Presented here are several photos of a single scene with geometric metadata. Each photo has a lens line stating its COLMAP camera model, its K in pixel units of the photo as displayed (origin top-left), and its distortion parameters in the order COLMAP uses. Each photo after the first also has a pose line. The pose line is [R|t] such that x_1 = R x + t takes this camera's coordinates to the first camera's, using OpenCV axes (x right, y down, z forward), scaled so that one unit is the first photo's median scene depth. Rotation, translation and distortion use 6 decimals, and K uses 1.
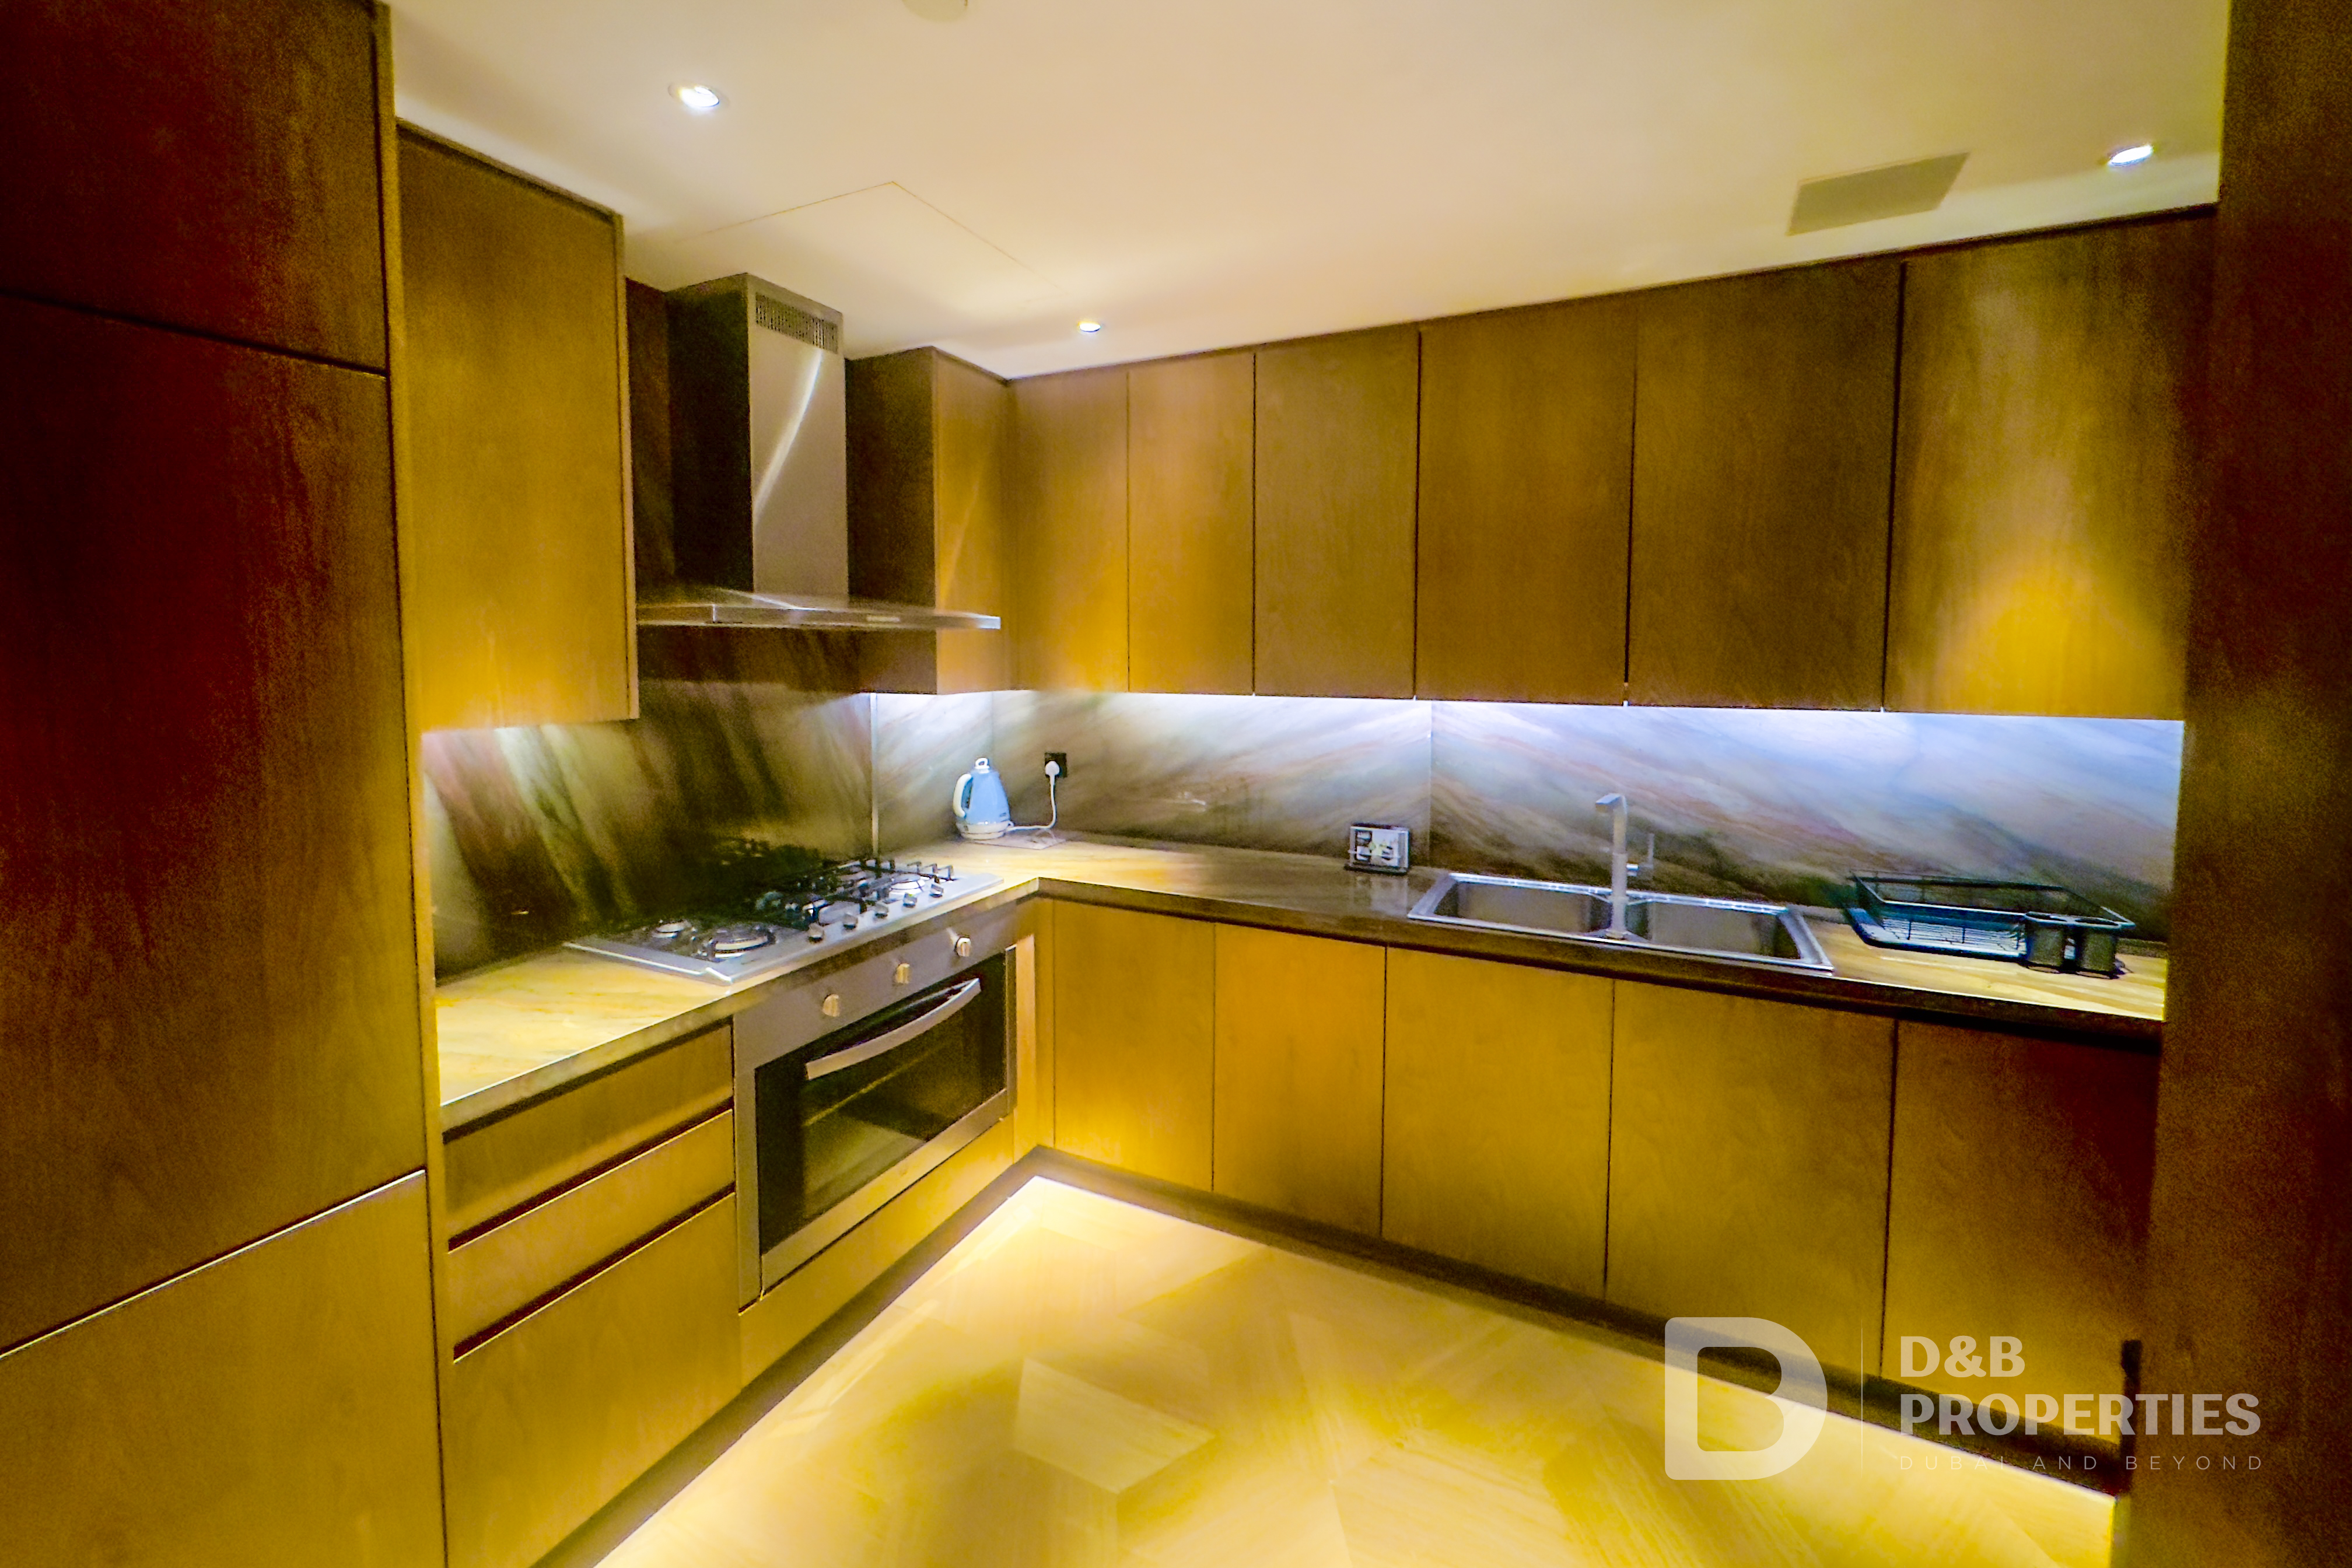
lens RADIAL K [[950.1, 0, 1178.4], [0, 950.1, 703.1], [0, 0, 1]] dist [-0.000774, -0.000150]
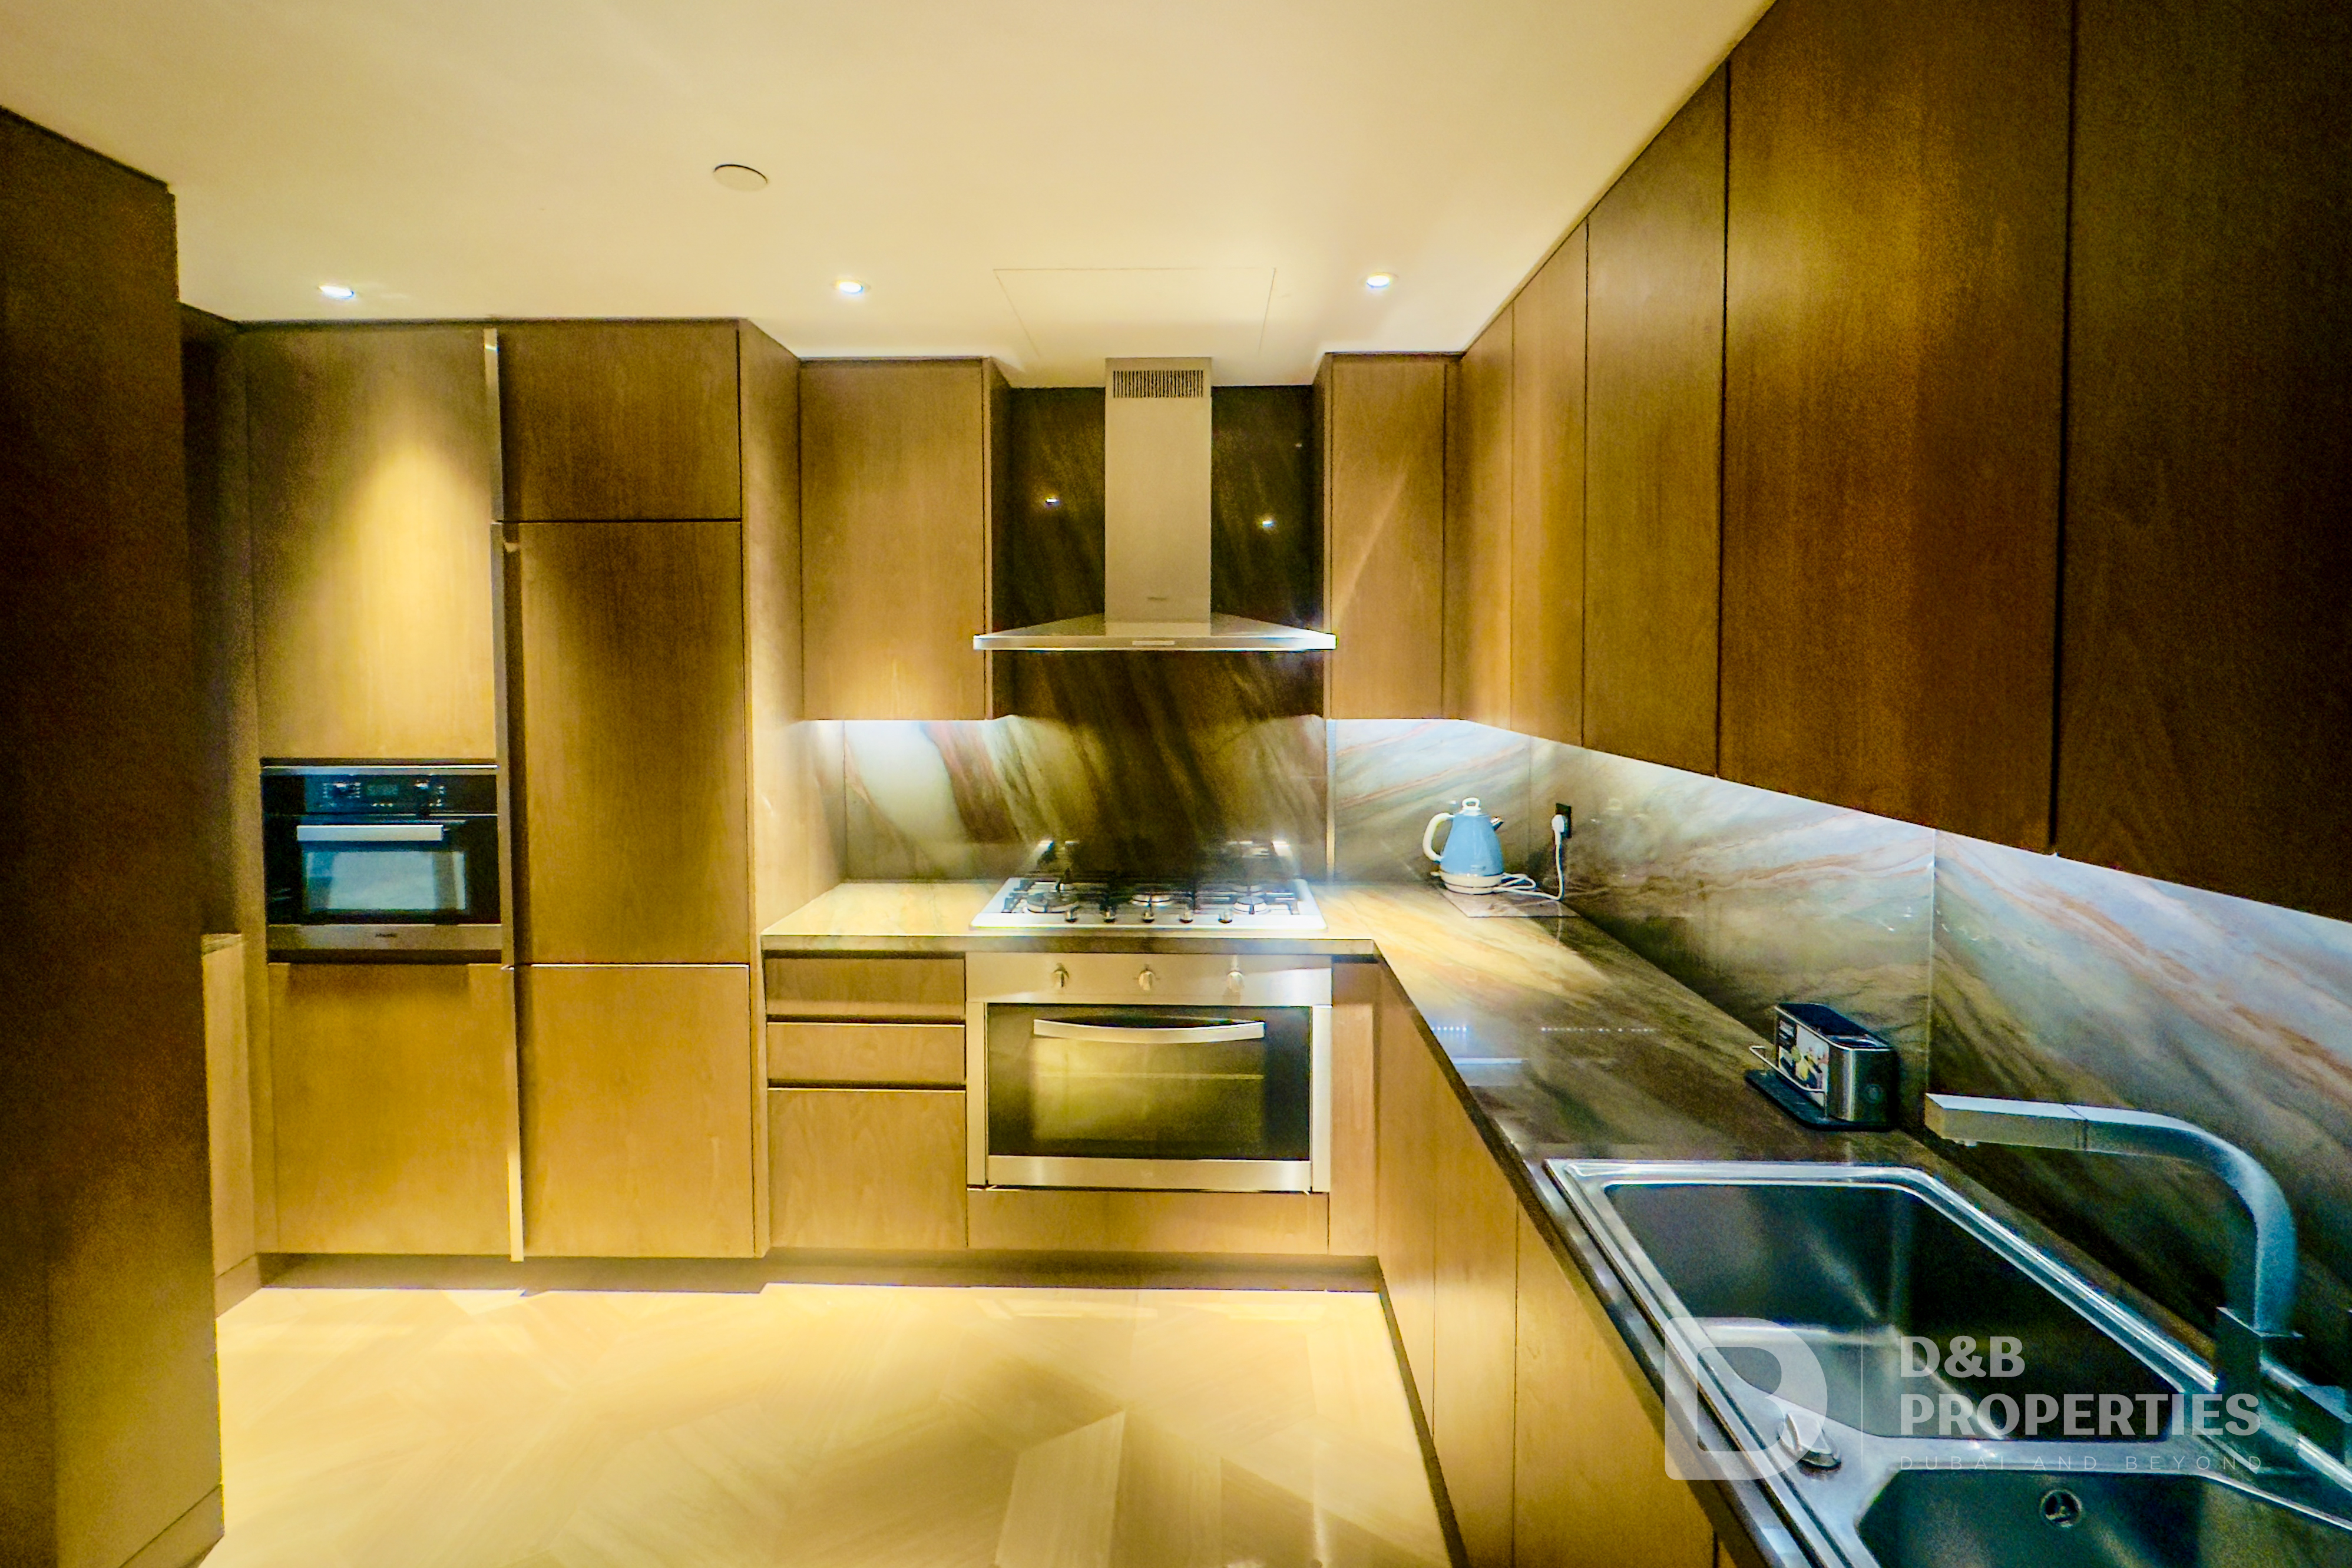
lens RADIAL K [[950.1, 0, 1178.4], [0, 950.1, 703.1], [0, 0, 1]] dist [-0.000774, -0.000150]
pose [[0.414911, 0.039289, -0.909013, 0.654894], [-0.053859, 0.998376, 0.018568, -0.041108], [0.908267, 0.041254, 0.416353, 0.574448]]
